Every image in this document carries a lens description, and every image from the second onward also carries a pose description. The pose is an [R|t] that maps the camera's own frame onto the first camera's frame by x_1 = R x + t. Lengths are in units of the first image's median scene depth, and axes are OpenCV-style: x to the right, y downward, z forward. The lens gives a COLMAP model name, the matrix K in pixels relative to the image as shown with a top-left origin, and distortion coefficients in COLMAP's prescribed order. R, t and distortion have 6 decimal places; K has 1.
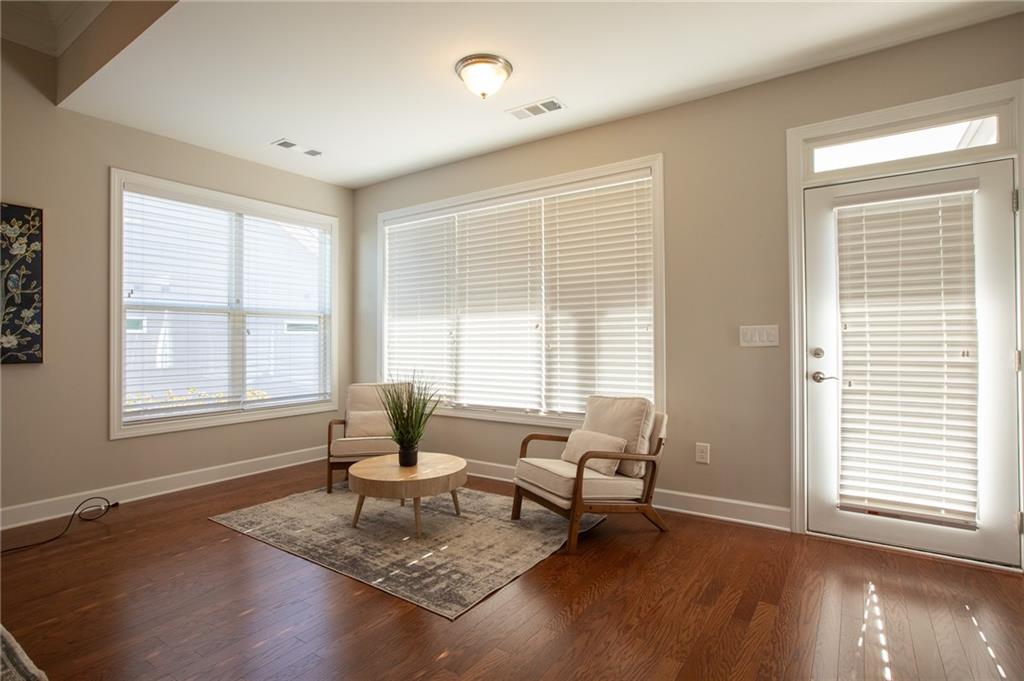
lens RADIAL K [[512.7, 0, 512.0], [0, 512.7, 340.5], [0, 0, 1]] dist [-0.028040, 0.000591]
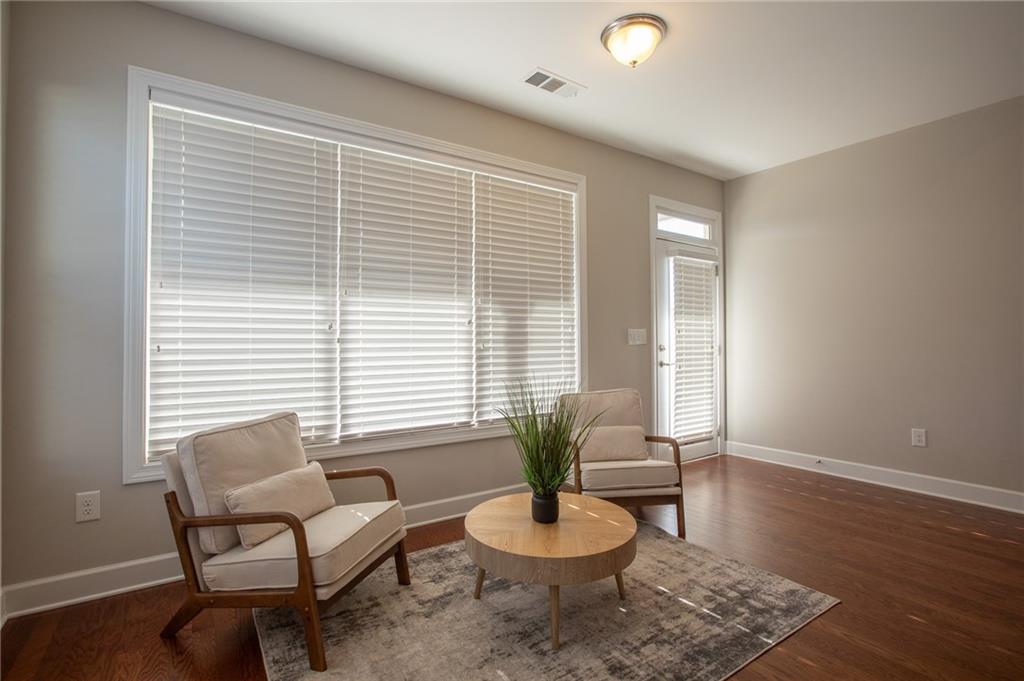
lens RADIAL K [[474.9, 0, 512.0], [0, 474.9, 340.5], [0, 0, 1]] dist [-0.026970, 0.000430]
pose [[0.373185, 0.010502, 0.927697, -0.802322], [0.004504, 0.999904, -0.013131, 0.016182], [-0.927746, 0.009078, 0.373102, 0.807021]]
